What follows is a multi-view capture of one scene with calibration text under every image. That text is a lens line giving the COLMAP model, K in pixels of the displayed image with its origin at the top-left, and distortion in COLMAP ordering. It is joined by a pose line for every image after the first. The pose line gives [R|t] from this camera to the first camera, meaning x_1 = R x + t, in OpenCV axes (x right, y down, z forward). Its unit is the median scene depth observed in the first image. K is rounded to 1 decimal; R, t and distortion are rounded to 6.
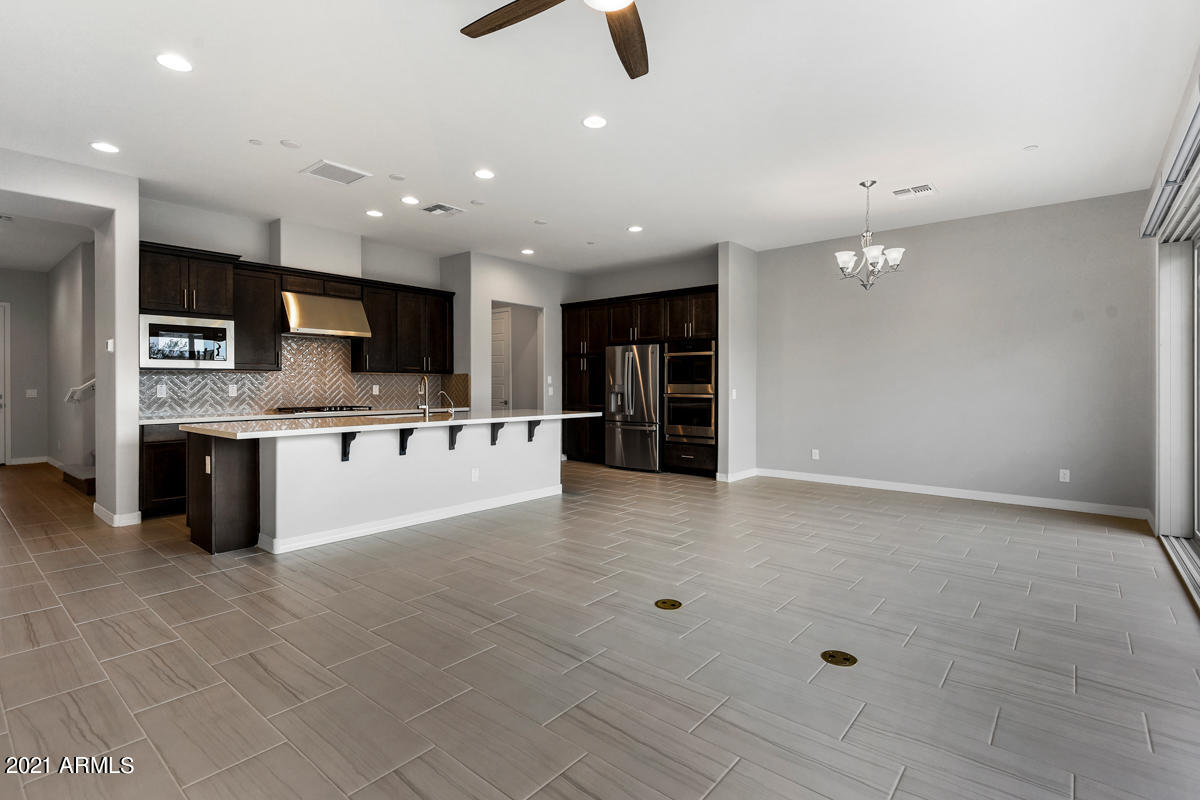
lens RADIAL K [[567.2, 0, 593.8], [0, 567.2, 390.1], [0, 0, 1]] dist [0.029926, 0.000012]
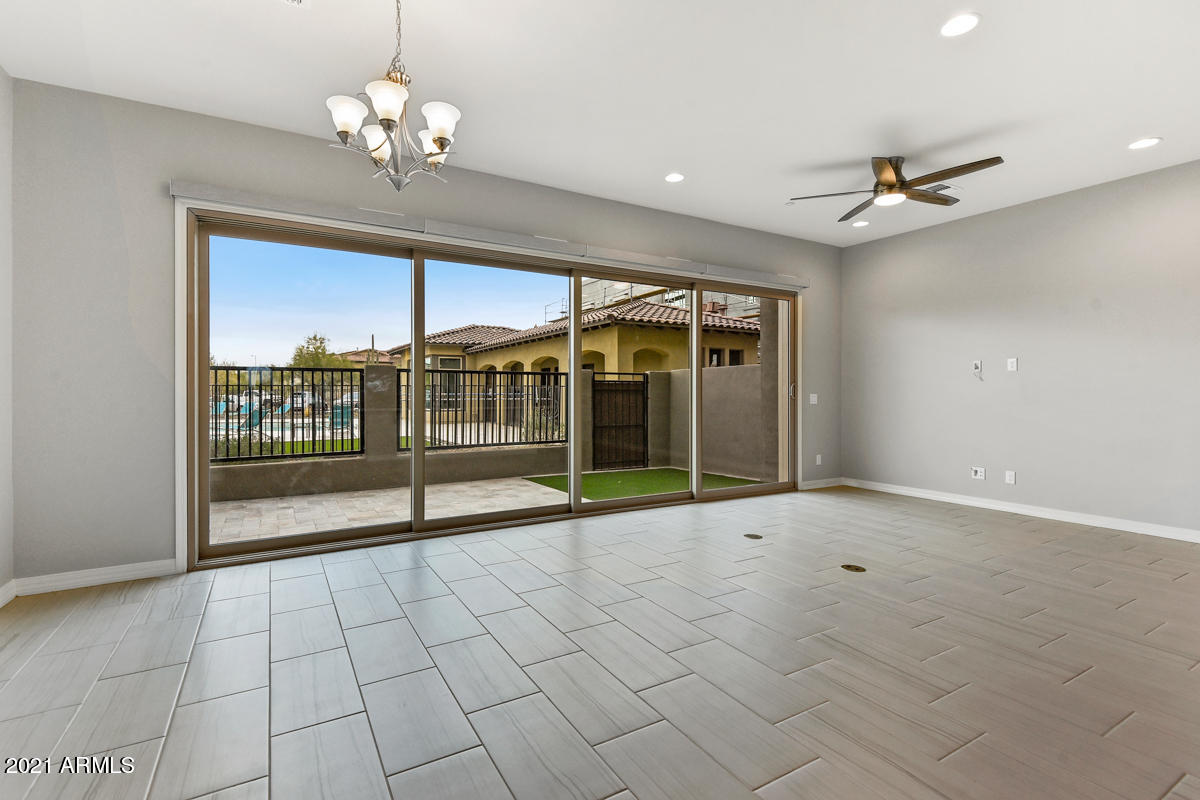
lens RADIAL K [[548.8, 0, 598.1], [0, 548.8, 394.5], [0, 0, 1]] dist [0.022959, -0.006902]
pose [[-0.945203, -0.002225, 0.326477, 0.112412], [0.002701, 0.999889, 0.014634, -0.004783], [-0.326473, 0.014714, -0.945092, 0.982490]]
